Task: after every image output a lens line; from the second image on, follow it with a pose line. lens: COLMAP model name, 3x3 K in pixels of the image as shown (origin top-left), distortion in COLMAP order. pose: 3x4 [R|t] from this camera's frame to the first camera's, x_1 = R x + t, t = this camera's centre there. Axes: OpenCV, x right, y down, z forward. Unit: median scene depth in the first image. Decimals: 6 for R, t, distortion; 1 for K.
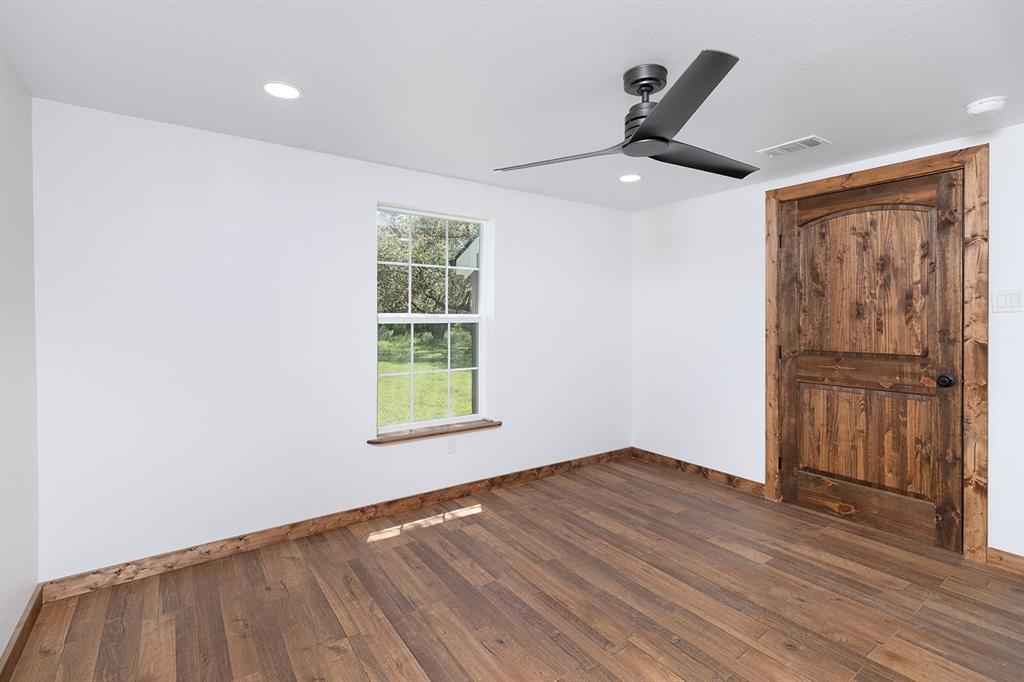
lens RADIAL K [[512.9, 0, 462.7], [0, 512.9, 335.9], [0, 0, 1]] dist [-0.000380, 0.000114]
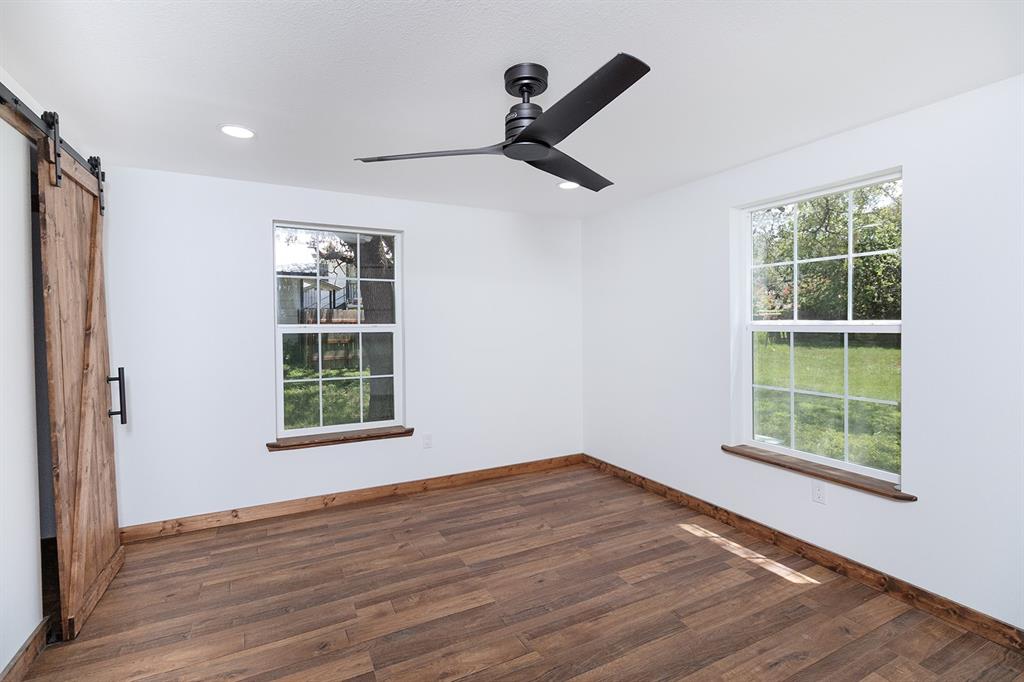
lens RADIAL K [[477.3, 0, 509.4], [0, 477.3, 337.5], [0, 0, 1]] dist [0.000440, -0.000254]
pose [[-0.138363, 0.031581, -0.989878, 0.942561], [-0.031863, 0.998832, 0.036321, -0.036027], [0.989869, 0.036566, -0.137195, 0.810249]]
